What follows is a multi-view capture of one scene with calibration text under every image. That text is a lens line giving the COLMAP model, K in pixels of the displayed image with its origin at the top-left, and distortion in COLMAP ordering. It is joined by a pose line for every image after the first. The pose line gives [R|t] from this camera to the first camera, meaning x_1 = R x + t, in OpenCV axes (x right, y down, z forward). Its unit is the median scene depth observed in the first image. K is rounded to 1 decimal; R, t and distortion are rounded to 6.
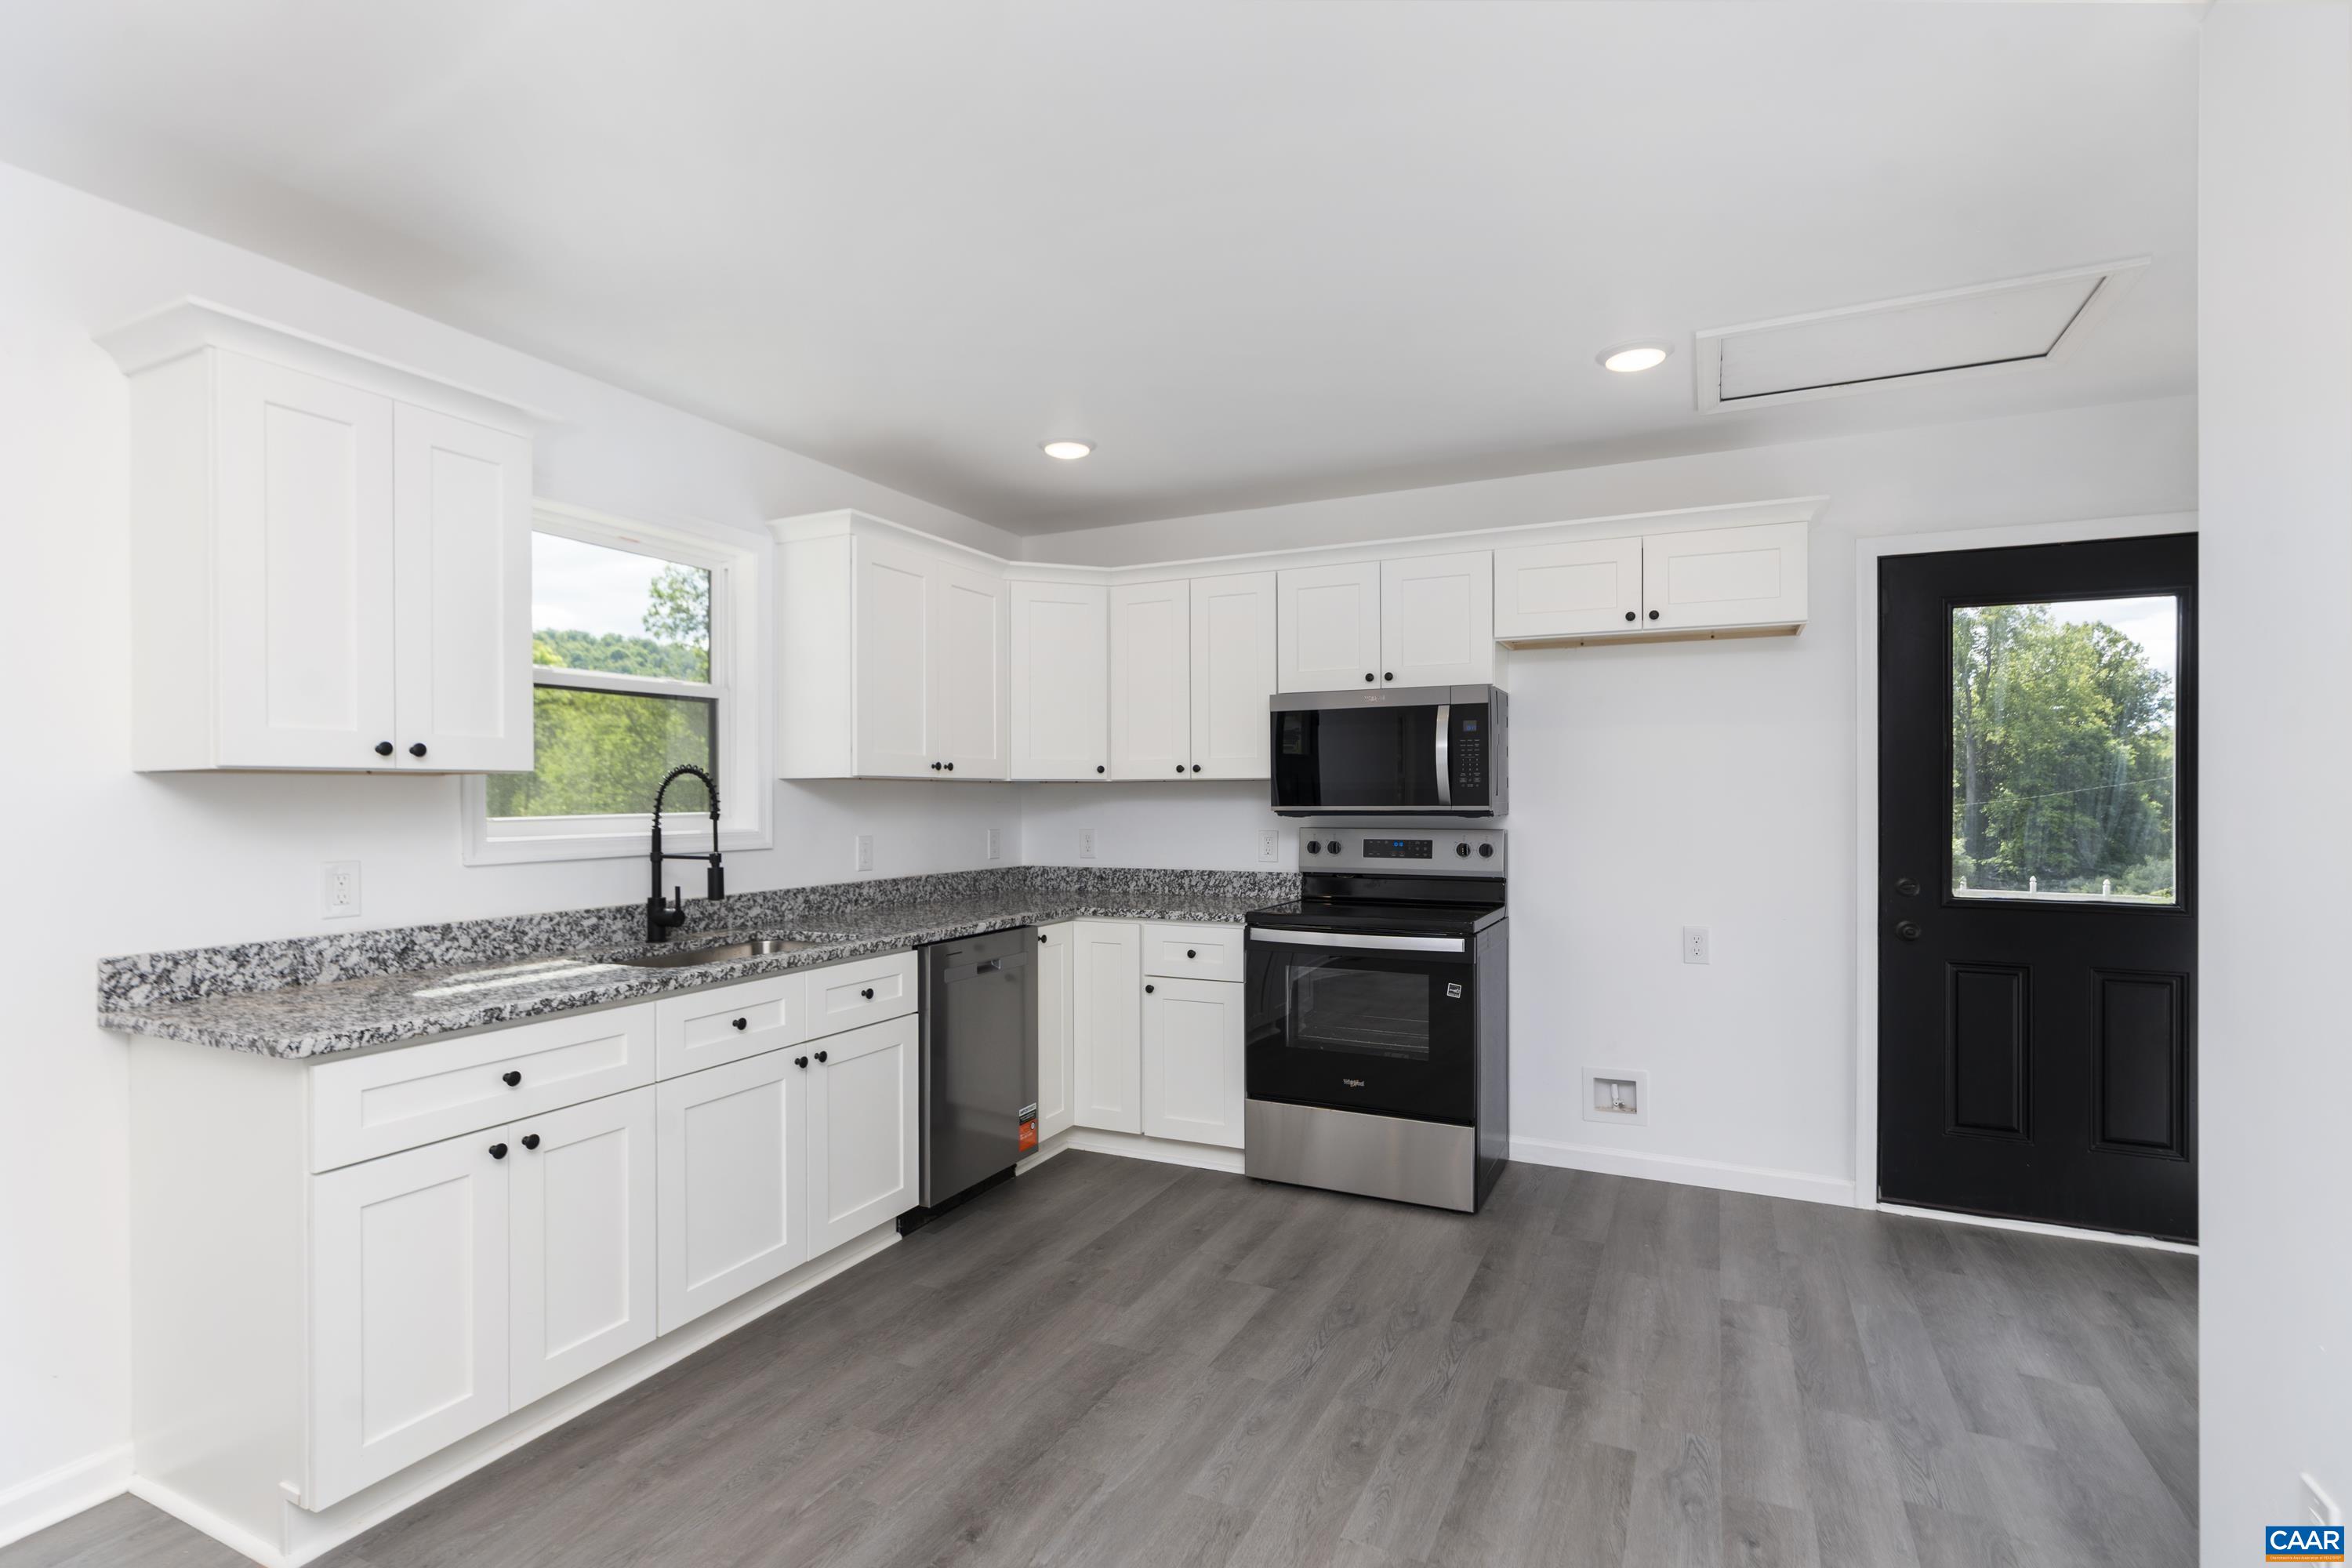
lens RADIAL K [[1150.9, 0, 1155.6], [0, 1150.9, 791.5], [0, 0, 1]] dist [0.001153, 0.002195]
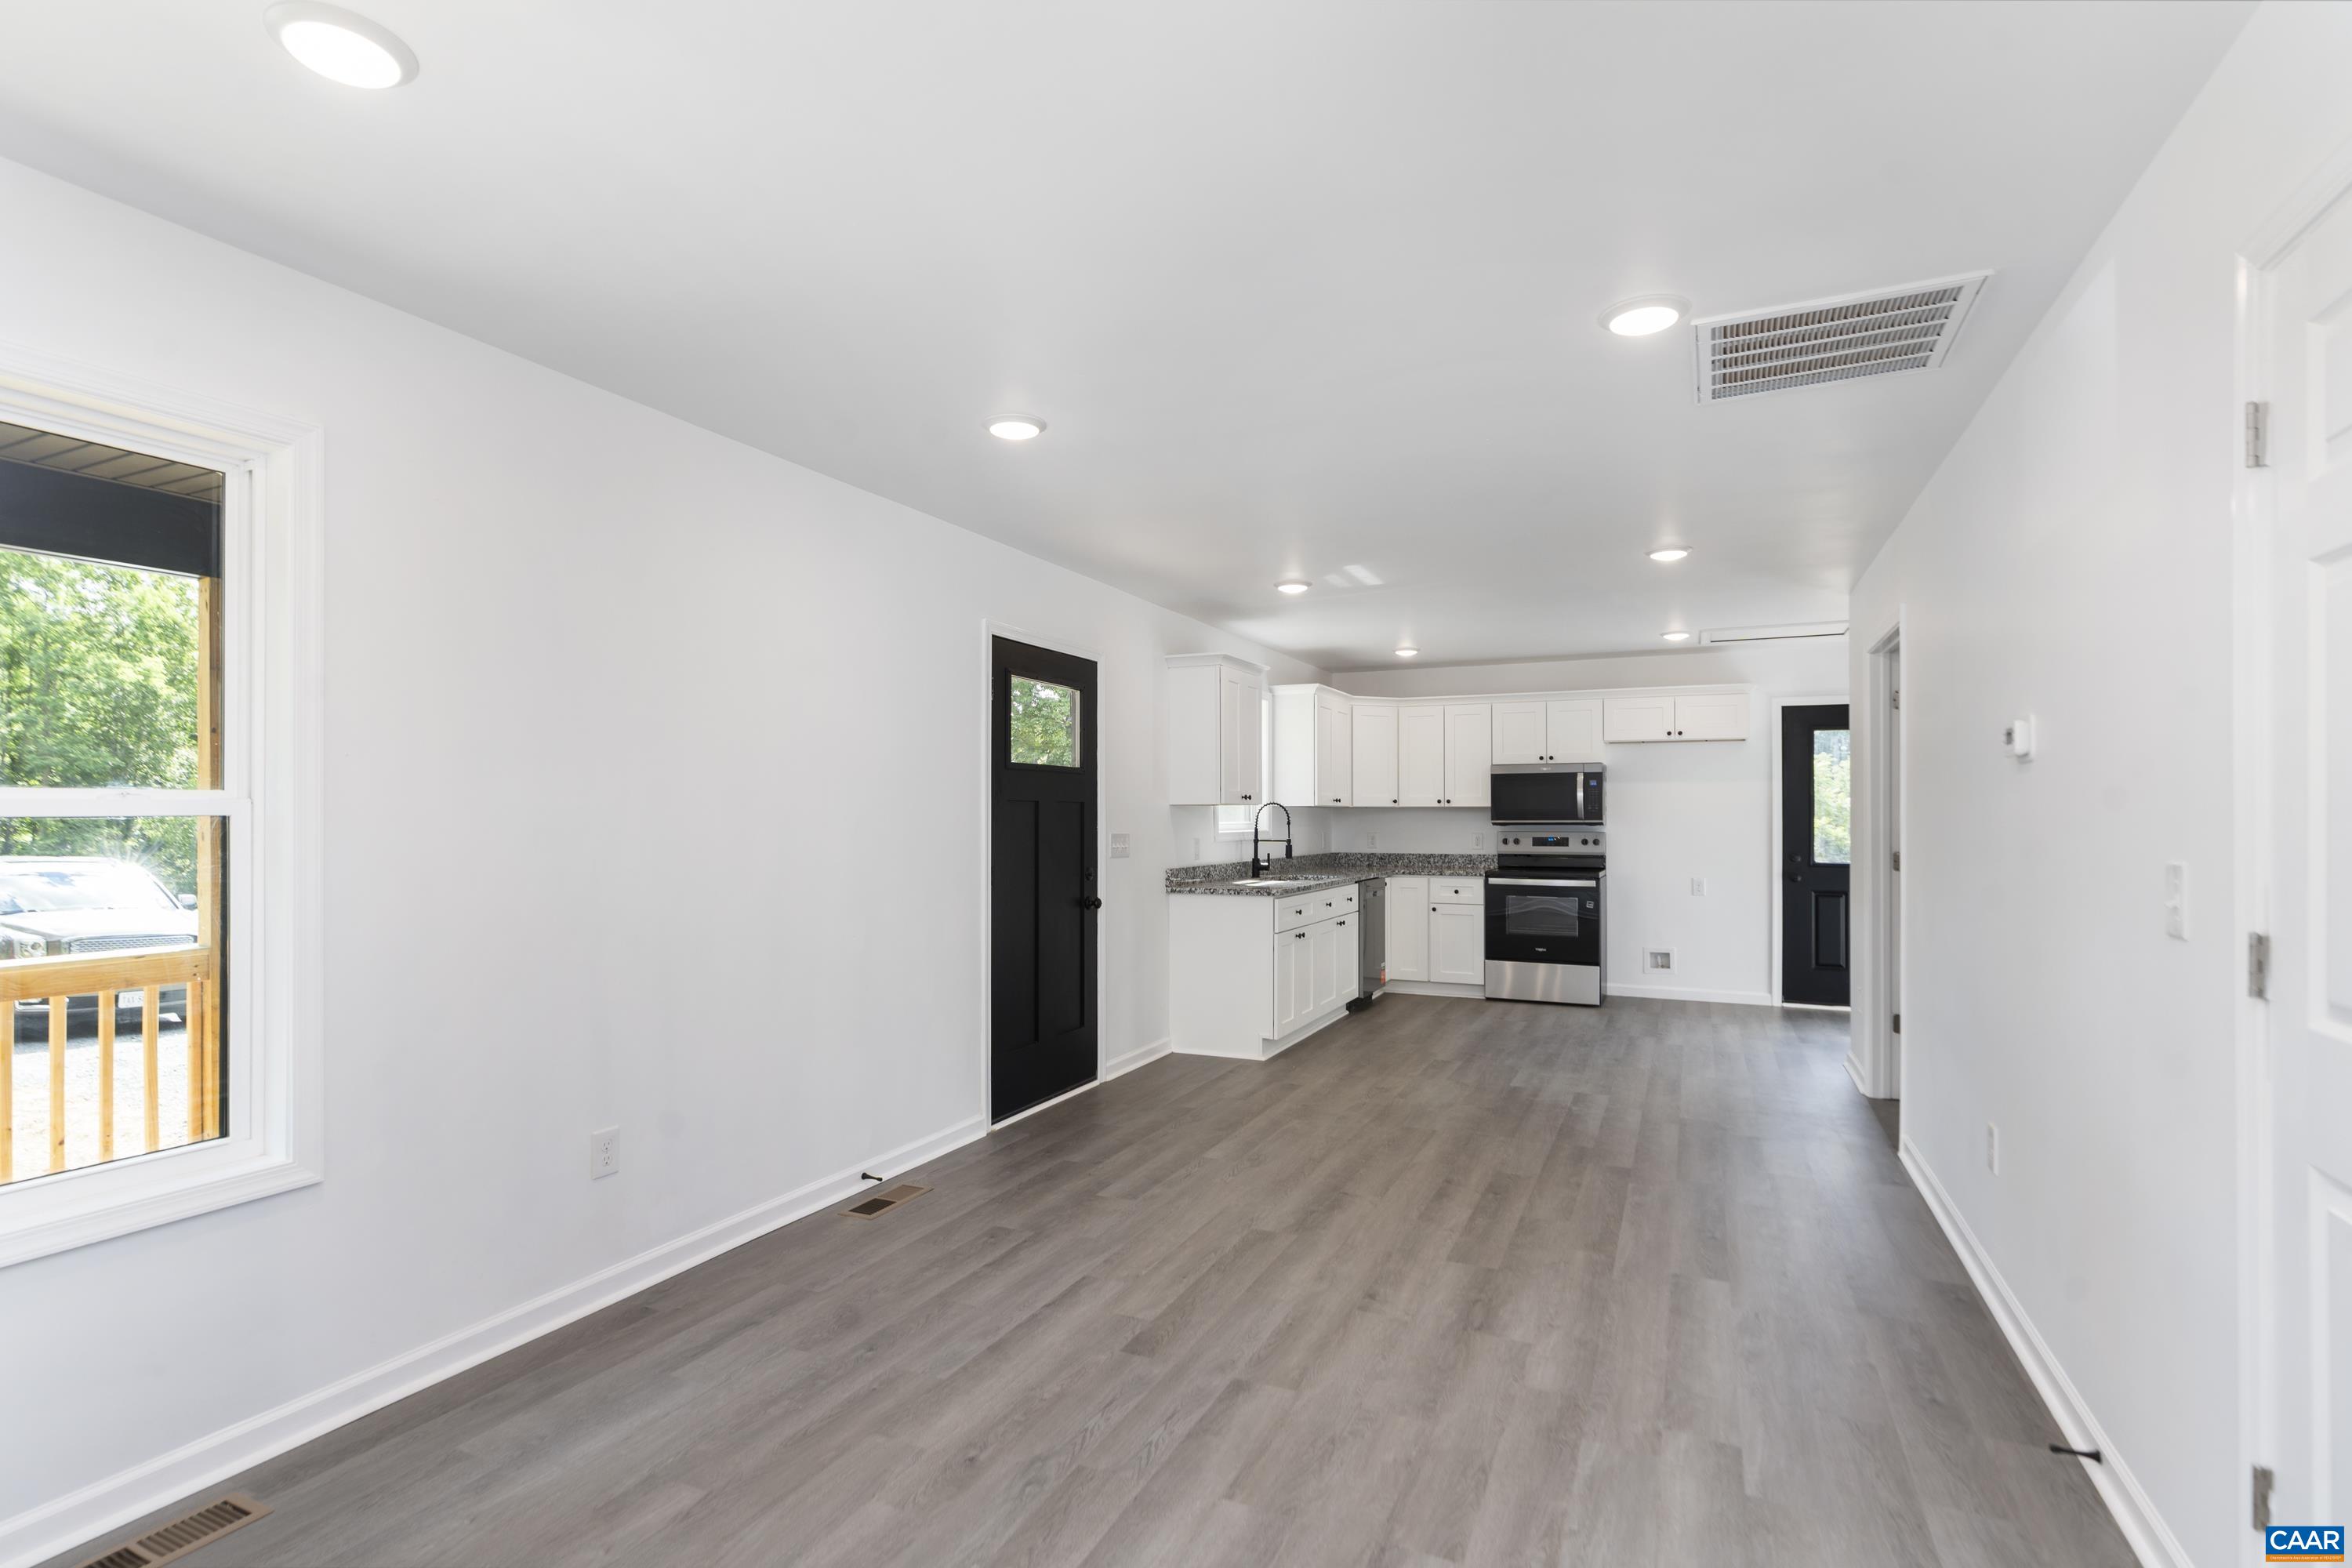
lens RADIAL K [[1150.9, 0, 1160.3], [0, 1150.9, 801.2], [0, 0, 1]] dist [0.001153, 0.002195]
pose [[0.999723, 0.003355, 0.023289, -0.558661], [-0.003162, 0.999960, -0.008321, -0.002127], [-0.023316, 0.008245, 0.999694, -1.071792]]
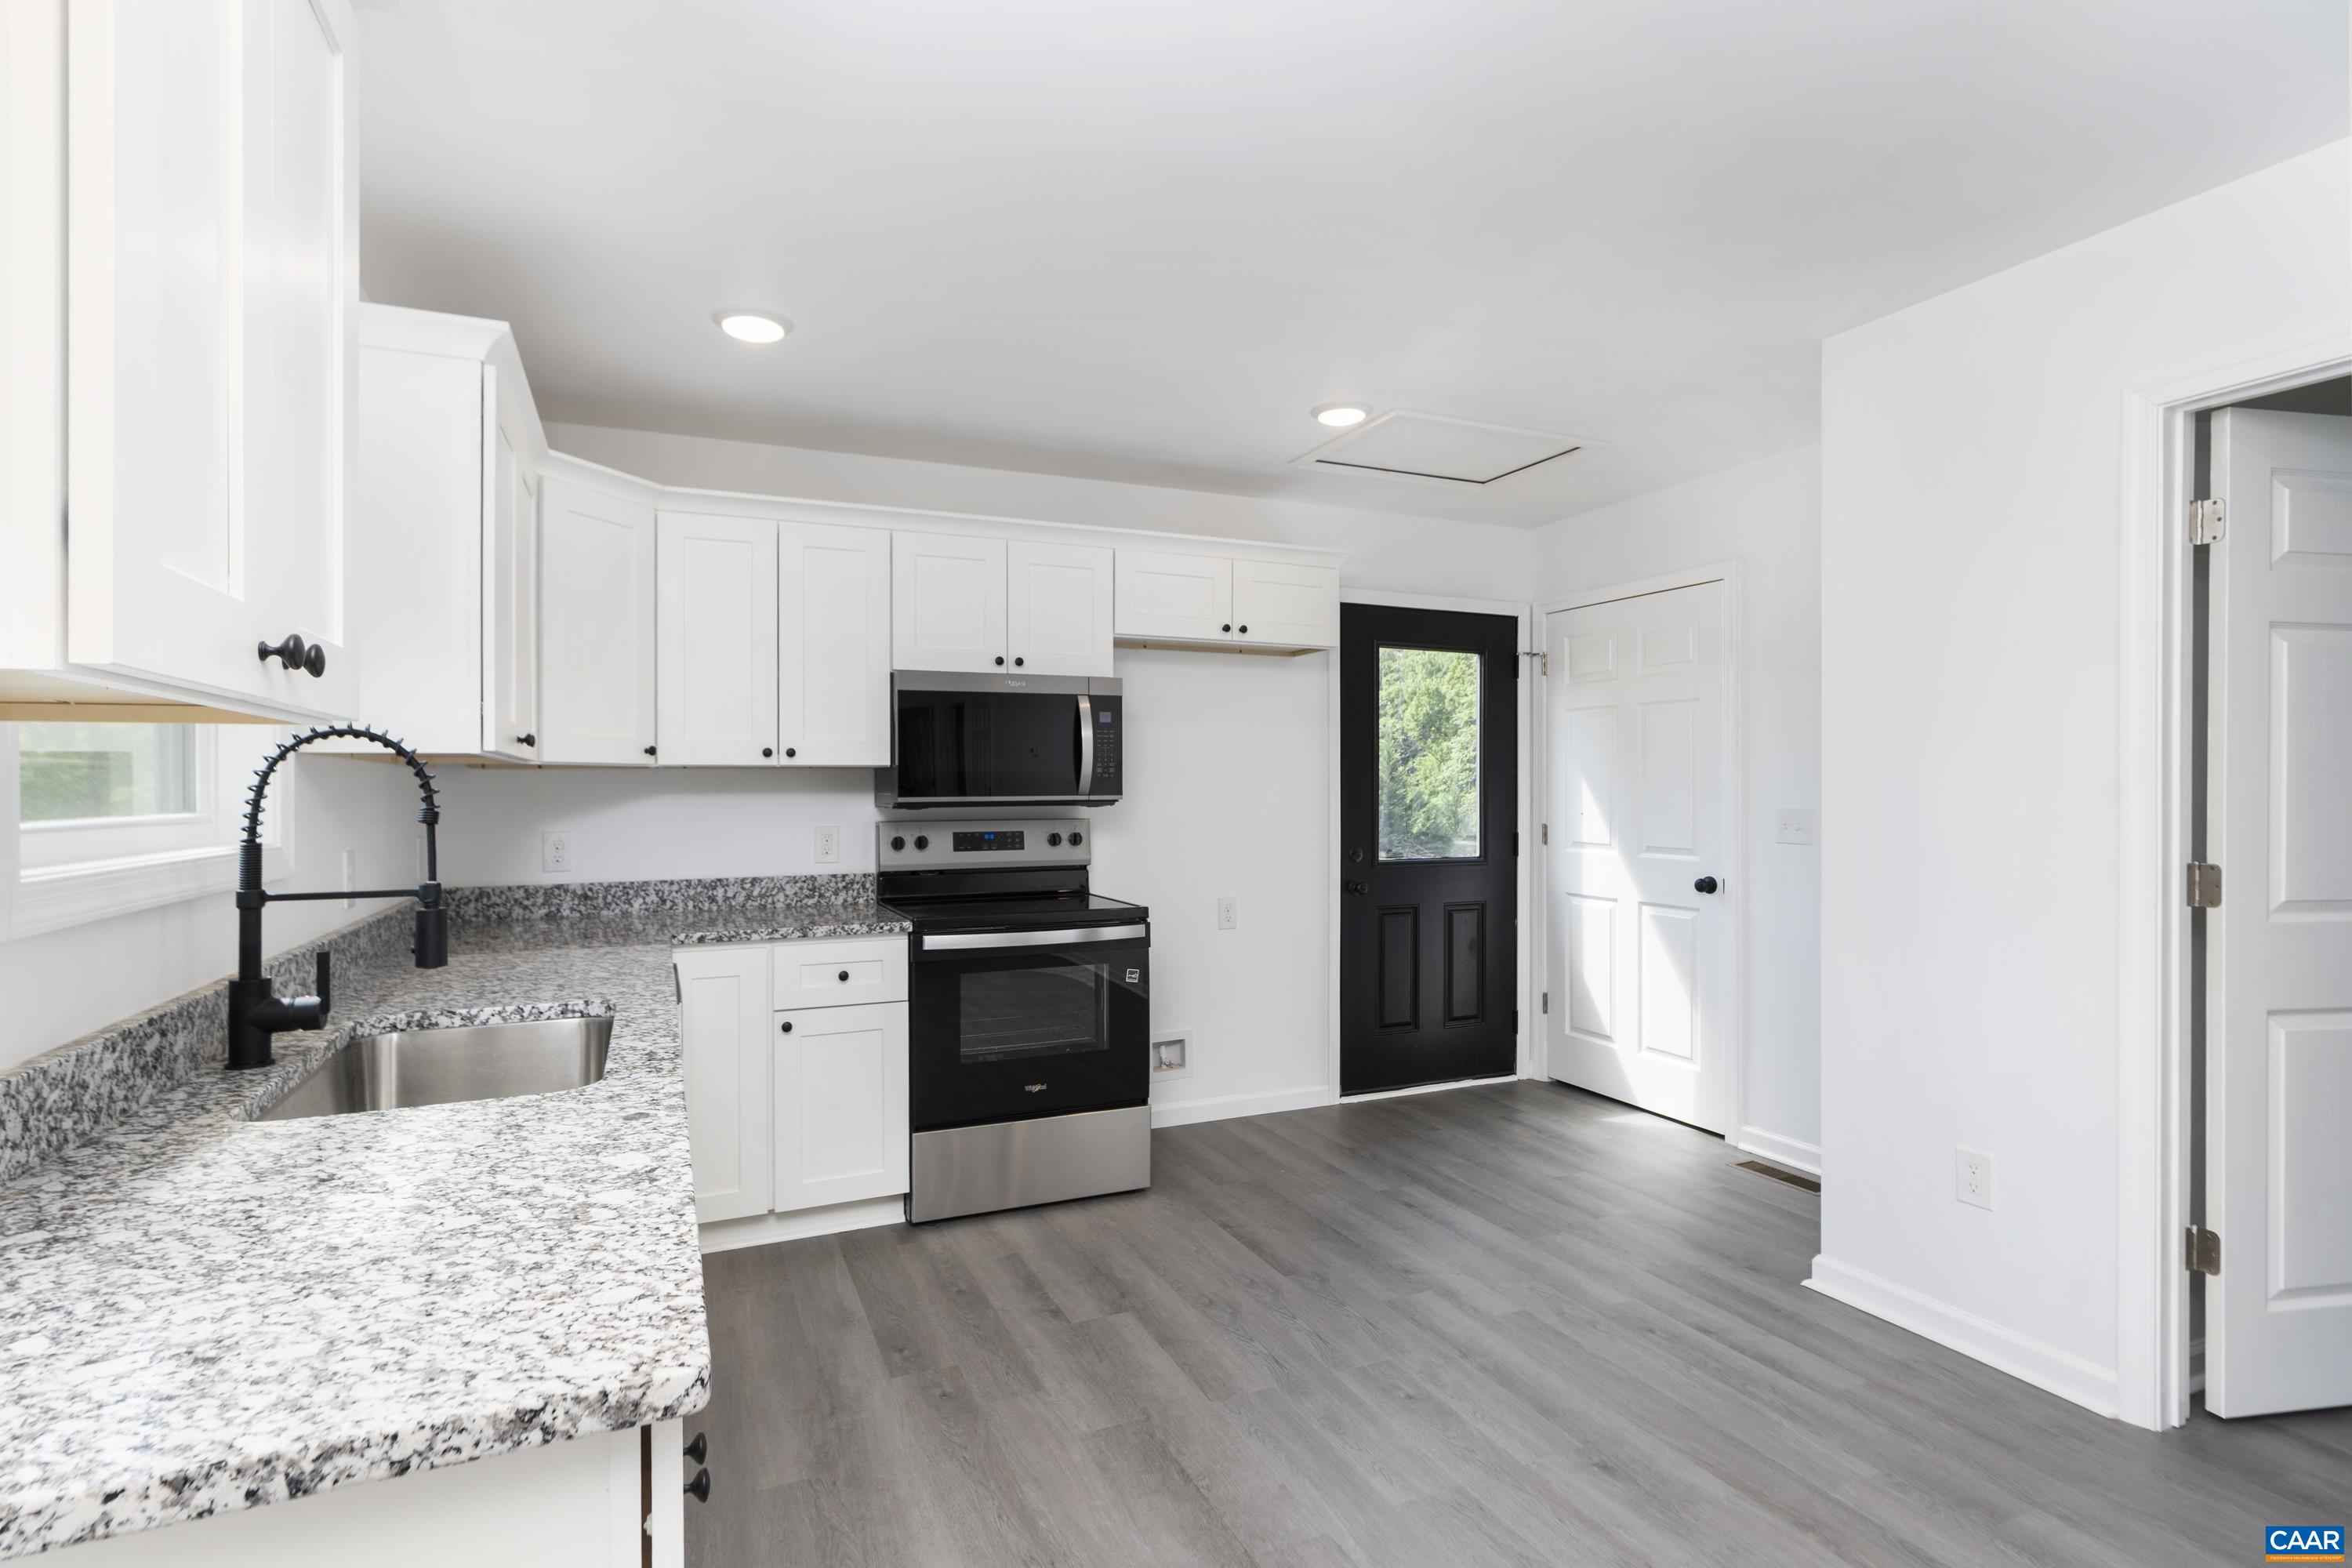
lens RADIAL K [[1150.9, 0, 1163.7], [0, 1150.9, 786.0], [0, 0, 1]] dist [0.001153, 0.002195]
pose [[0.640837, 0.001818, 0.767675, -0.466270], [-0.000402, 0.999998, -0.002033, 0.006141], [-0.767677, 0.000994, 0.640836, 0.296871]]
